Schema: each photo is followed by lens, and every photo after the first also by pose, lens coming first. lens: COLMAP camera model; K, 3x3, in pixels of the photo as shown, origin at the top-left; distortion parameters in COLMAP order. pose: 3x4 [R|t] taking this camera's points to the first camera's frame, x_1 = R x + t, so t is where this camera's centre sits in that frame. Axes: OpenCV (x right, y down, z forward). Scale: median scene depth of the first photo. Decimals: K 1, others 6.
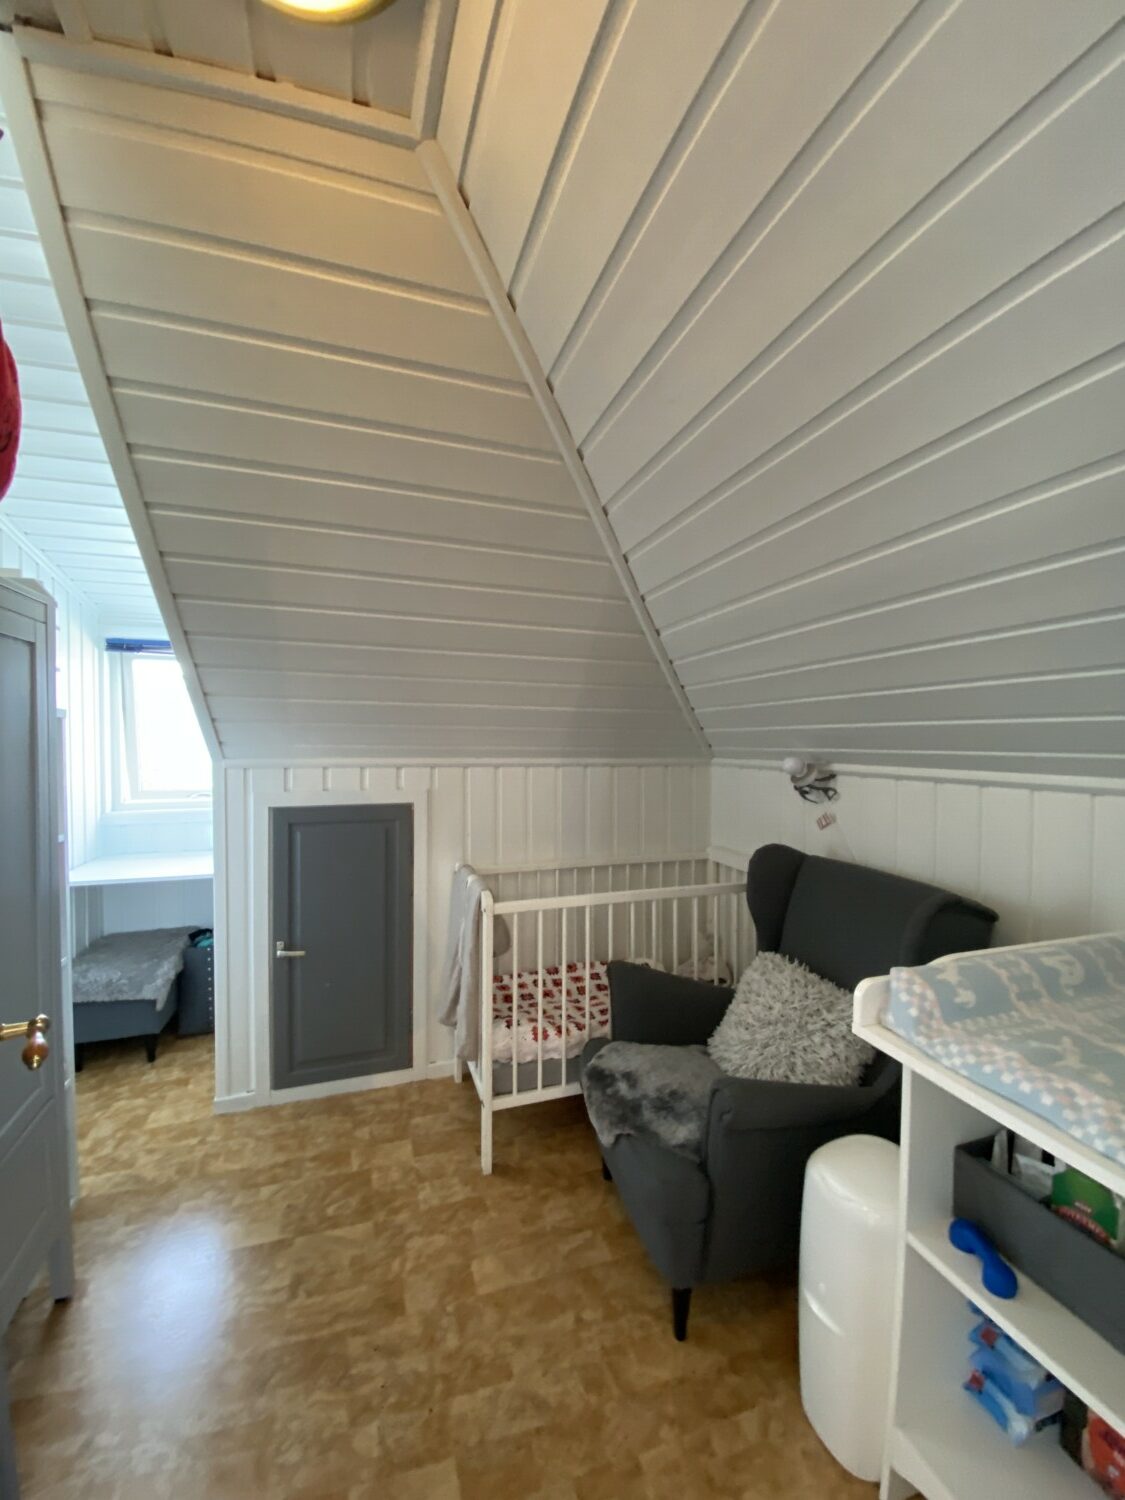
lens RADIAL K [[602.9, 0, 564.3], [0, 602.9, 749.8], [0, 0, 1]] dist [0.010518, -0.014747]
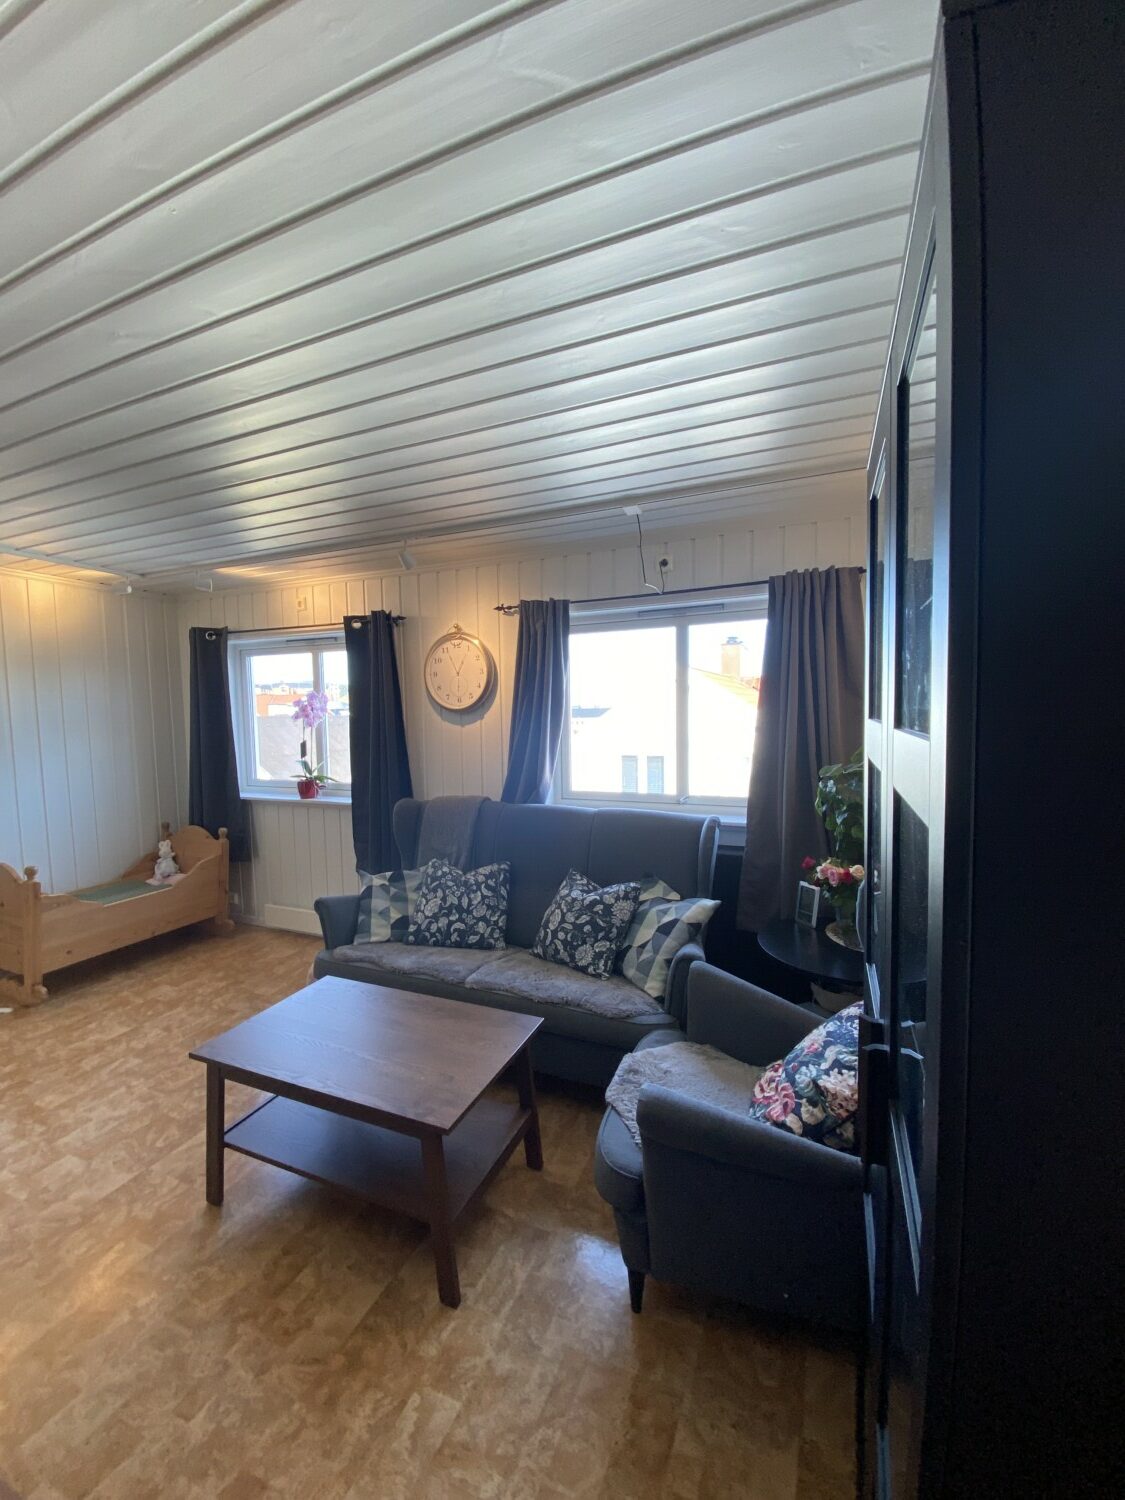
lens RADIAL K [[602.9, 0, 564.3], [0, 602.9, 749.9], [0, 0, 1]] dist [0.010518, -0.014747]
pose [[0.660568, -0.069155, 0.747575, -0.302785], [0.025734, 0.997249, 0.069513, -0.075484], [-0.750325, -0.026680, 0.660530, -0.841955]]
